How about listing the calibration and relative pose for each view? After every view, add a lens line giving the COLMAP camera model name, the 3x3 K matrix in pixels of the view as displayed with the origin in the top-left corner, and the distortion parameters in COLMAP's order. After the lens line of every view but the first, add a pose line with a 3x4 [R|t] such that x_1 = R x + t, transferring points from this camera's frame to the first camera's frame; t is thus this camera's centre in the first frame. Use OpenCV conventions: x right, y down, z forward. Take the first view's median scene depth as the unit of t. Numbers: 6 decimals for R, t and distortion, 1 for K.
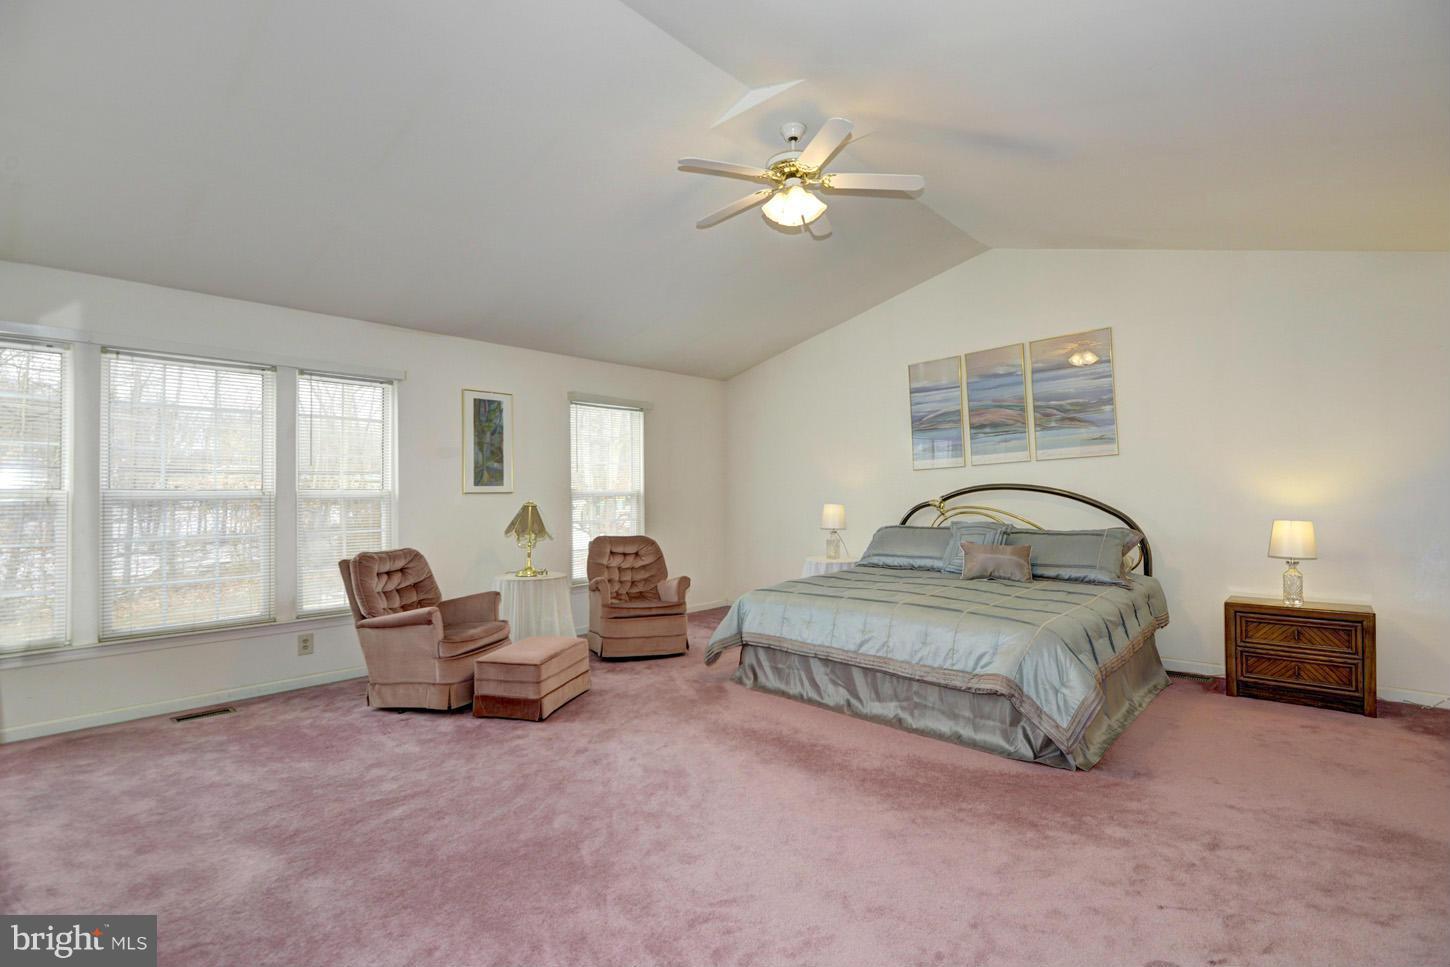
lens RADIAL K [[681.8, 0, 717.8], [0, 681.8, 485.2], [0, 0, 1]] dist [-0.011250, -0.000801]
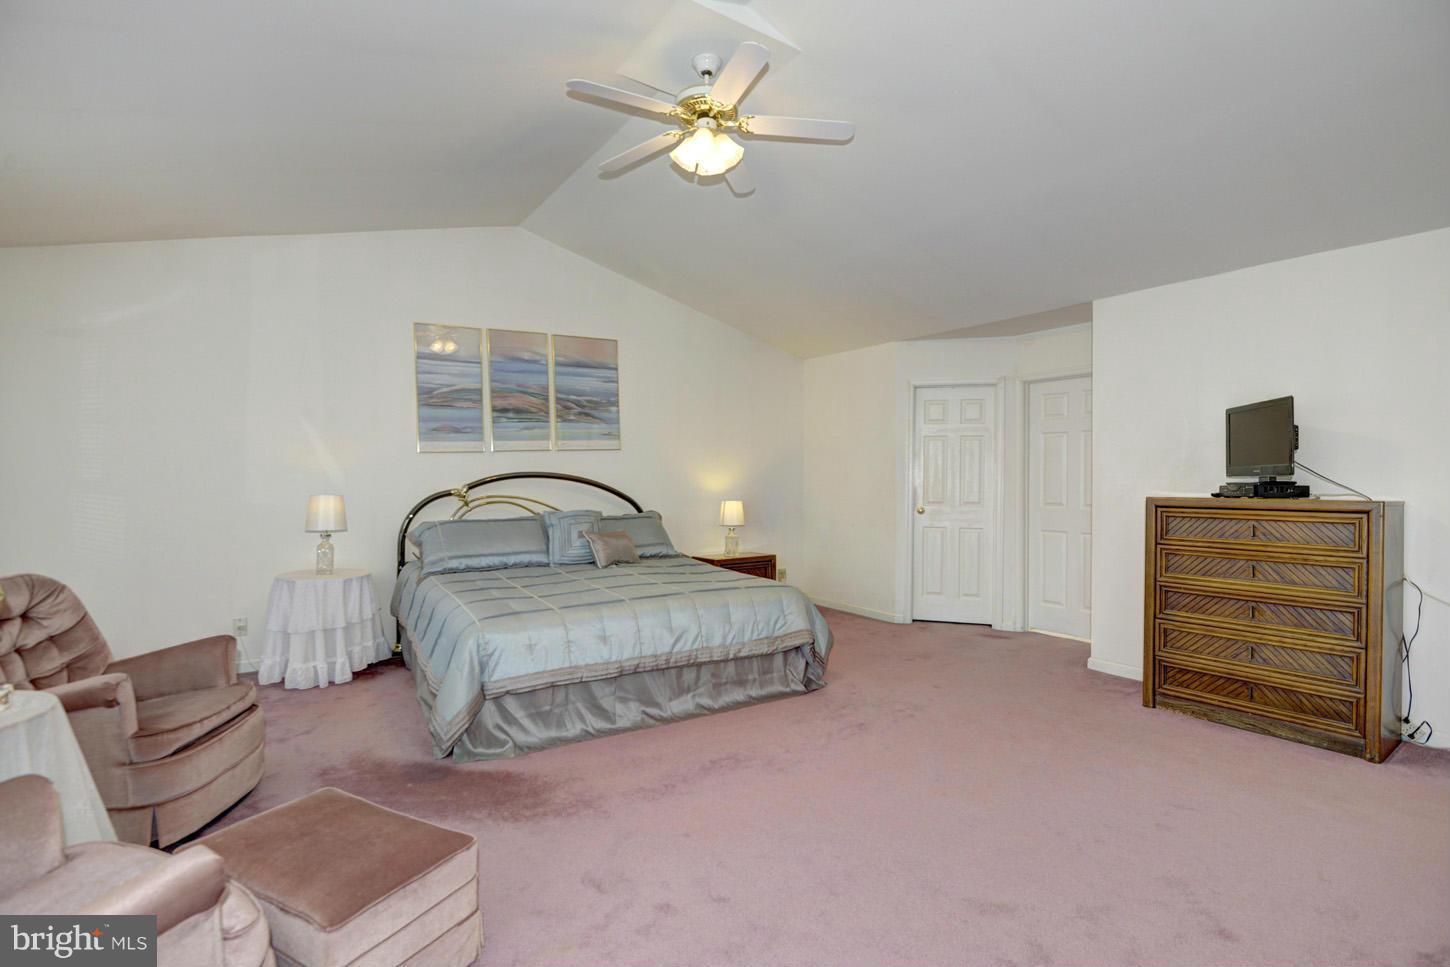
lens RADIAL K [[681.8, 0, 718.4], [0, 681.8, 484.2], [0, 0, 1]] dist [-0.011250, -0.000801]
pose [[0.208326, 0.004950, 0.978047, -0.508461], [-0.015905, 0.999872, -0.001673, 0.013524], [-0.977930, -0.015207, 0.208378, 0.556761]]
